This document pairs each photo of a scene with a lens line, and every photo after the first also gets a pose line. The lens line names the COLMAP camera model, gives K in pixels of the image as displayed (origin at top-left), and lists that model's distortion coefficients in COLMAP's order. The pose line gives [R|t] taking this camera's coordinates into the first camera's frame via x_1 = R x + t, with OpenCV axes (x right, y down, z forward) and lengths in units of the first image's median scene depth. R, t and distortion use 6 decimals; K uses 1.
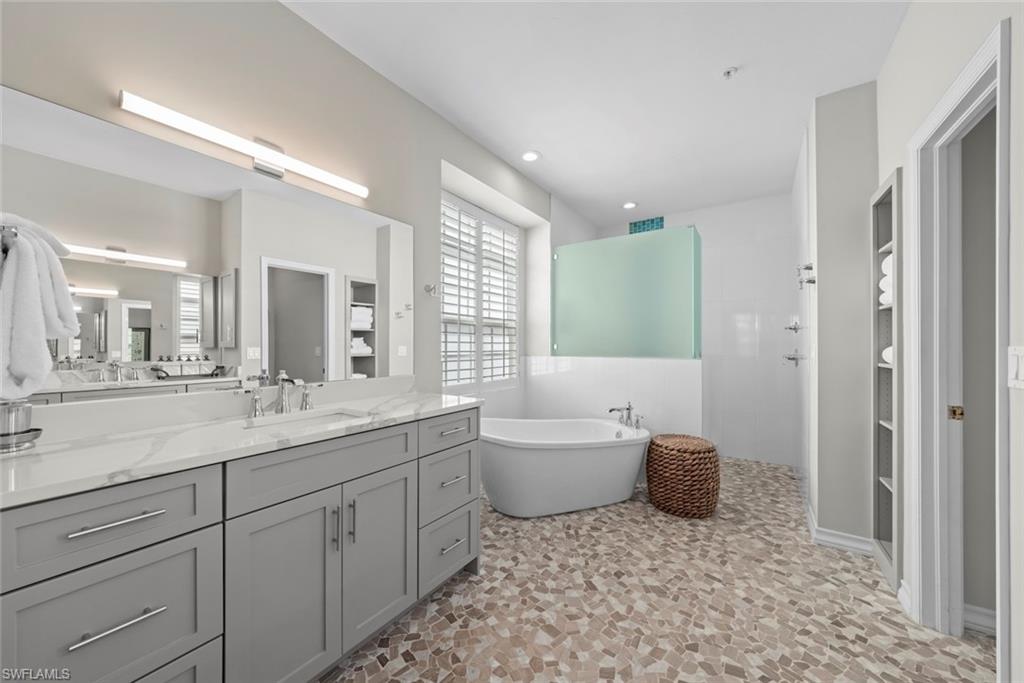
lens RADIAL K [[366.2, 0, 511.5], [0, 366.2, 347.5], [0, 0, 1]] dist [-0.000482, 0.000229]
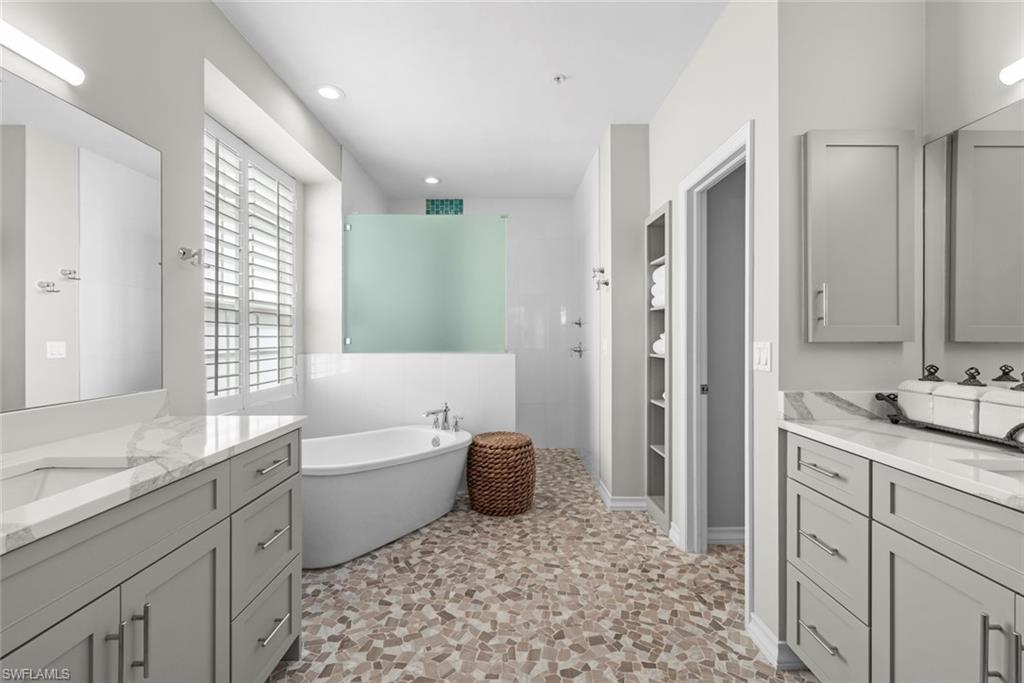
lens RADIAL K [[433.9, 0, 512.0], [0, 433.9, 341.5], [0, 0, 1]] dist [0.002111, -0.000131]
pose [[0.824923, -0.007282, 0.565199, -0.208523], [0.004768, 0.999971, 0.005925, -0.009252], [-0.565225, -0.002192, 0.824934, 0.051021]]
